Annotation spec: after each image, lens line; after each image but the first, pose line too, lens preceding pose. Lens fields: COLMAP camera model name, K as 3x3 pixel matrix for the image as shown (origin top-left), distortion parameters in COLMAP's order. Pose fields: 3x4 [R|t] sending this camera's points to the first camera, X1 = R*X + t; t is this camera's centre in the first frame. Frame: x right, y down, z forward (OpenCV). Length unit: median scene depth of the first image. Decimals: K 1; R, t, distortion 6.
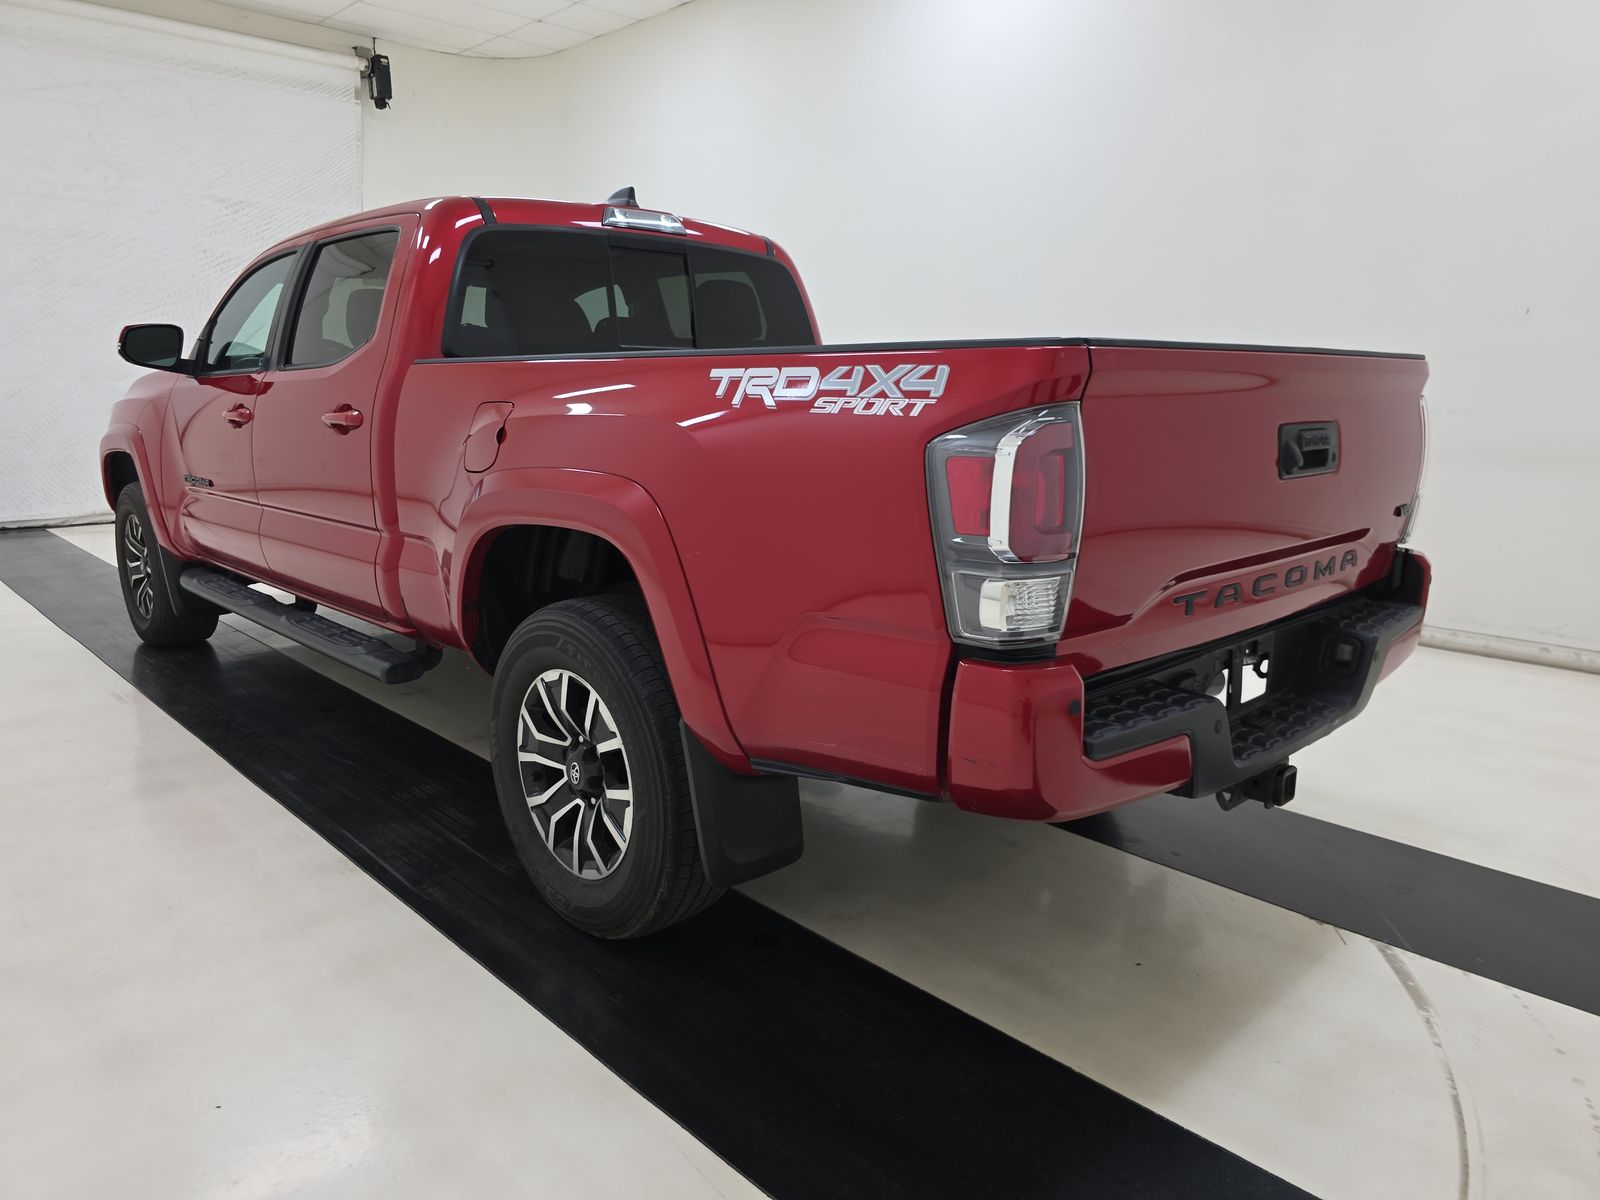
lens RADIAL K [[1072.2, 0, 805.2], [0, 1072.2, 600.7], [0, 0, 1]] dist [0.041761, -0.043246]
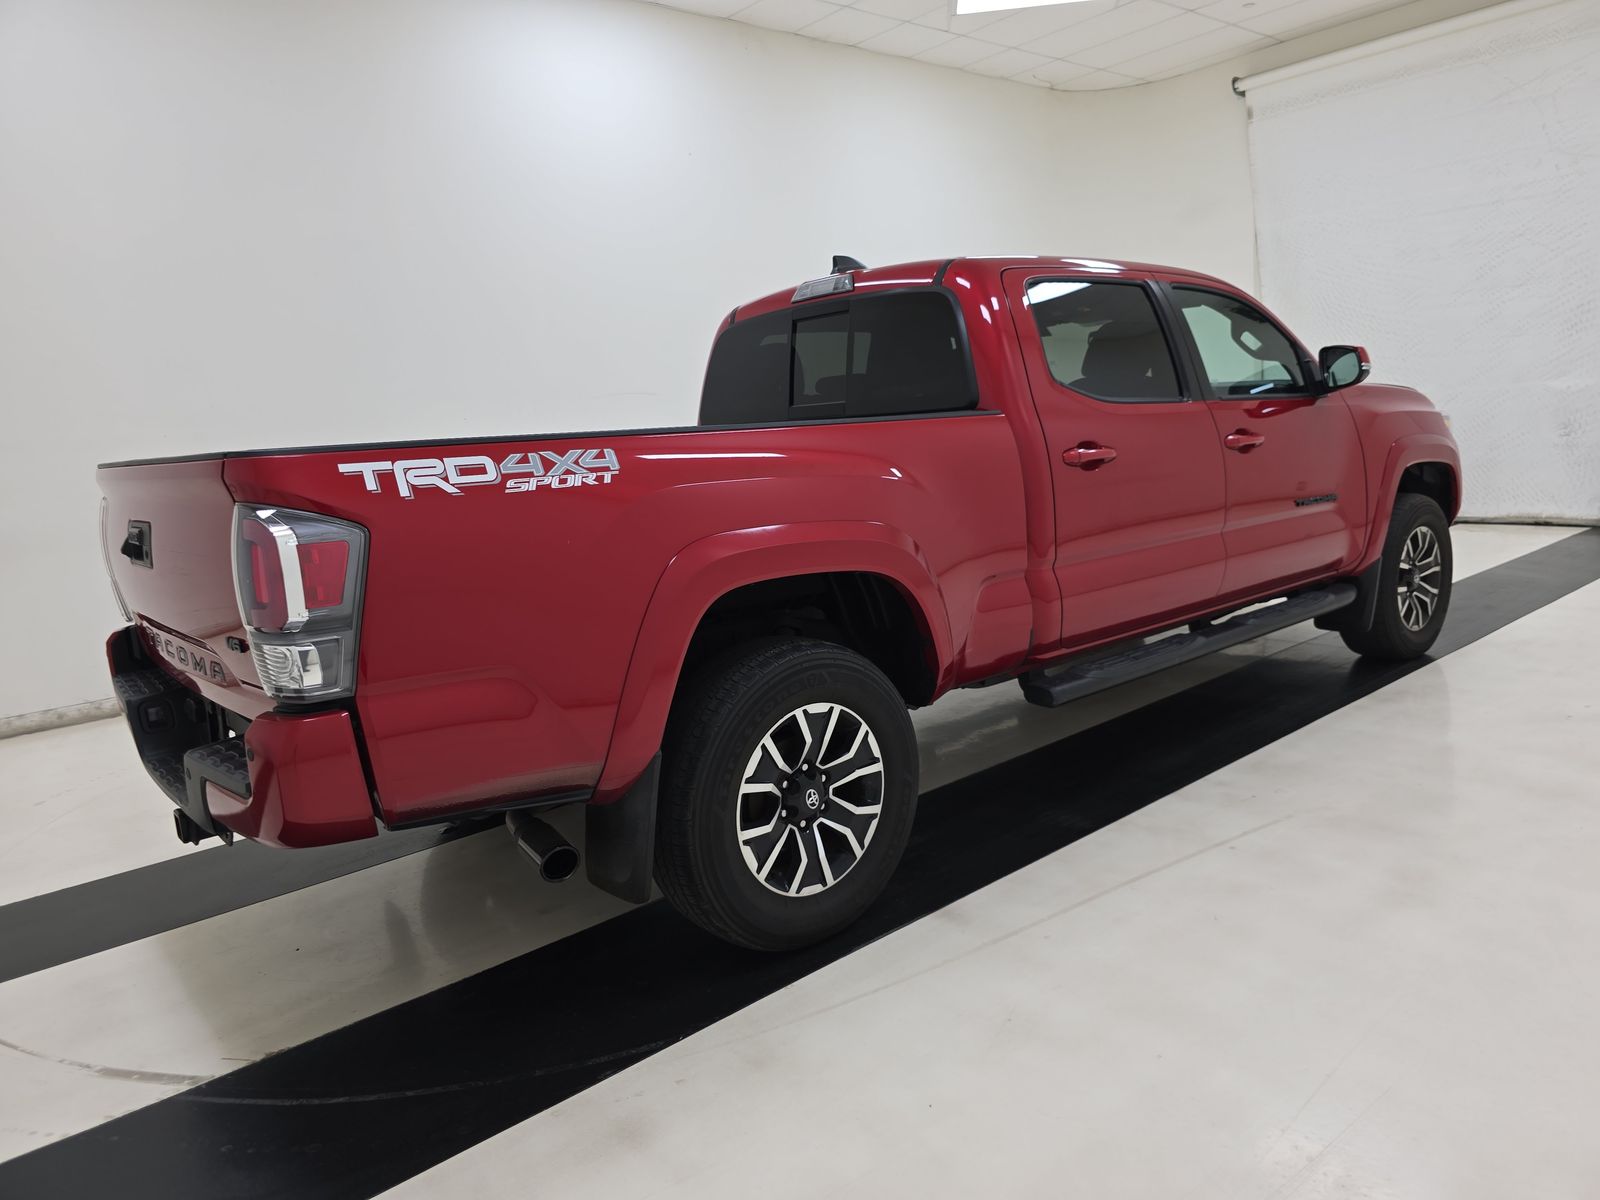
lens RADIAL K [[1072.2, 0, 805.2], [0, 1072.2, 600.7], [0, 0, 1]] dist [0.041761, -0.043246]
pose [[-0.057984, 0.159436, -0.985504, 0.868737], [-0.128015, 0.977828, 0.165726, -0.199429], [0.990076, 0.135769, -0.036288, 0.955153]]
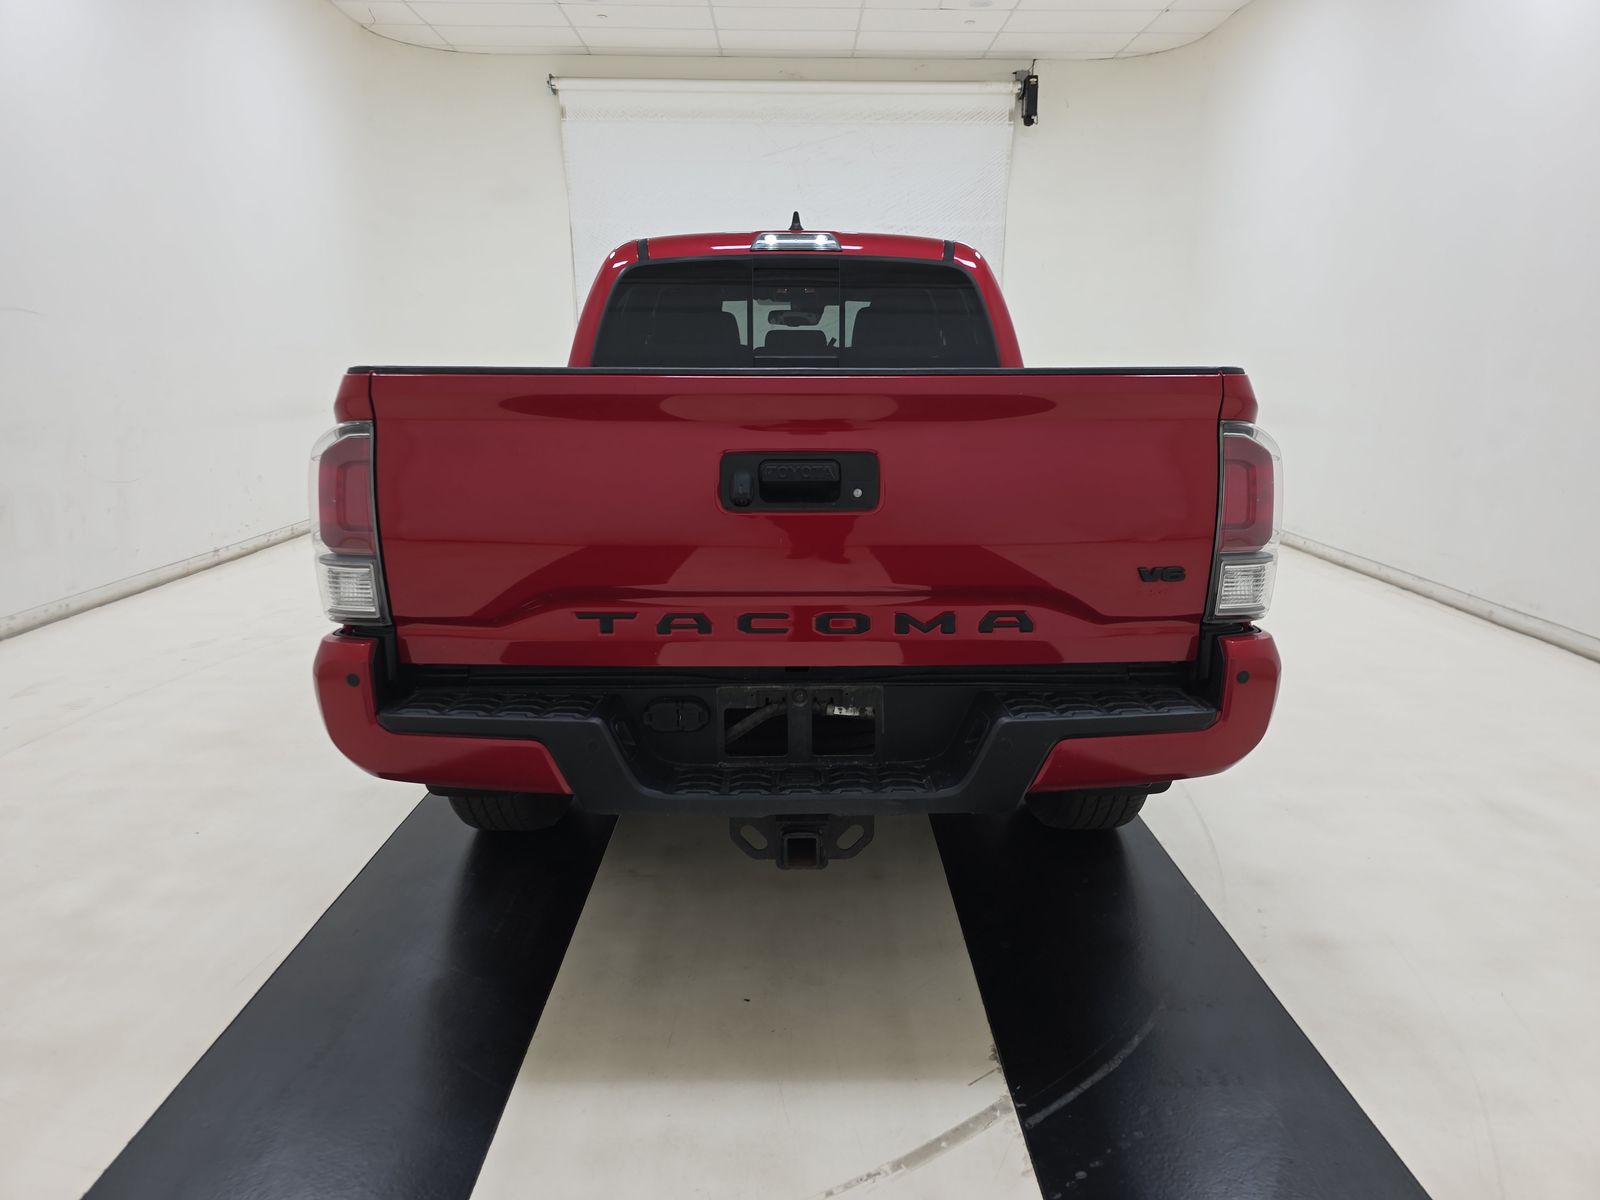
lens RADIAL K [[1072.2, 0, 805.2], [0, 1072.2, 600.7], [0, 0, 1]] dist [0.041761, -0.043246]
pose [[0.730834, 0.138312, -0.668395, 0.578385], [-0.133191, 0.989327, 0.059090, -0.050051], [0.669434, 0.045840, 0.741456, 0.185518]]
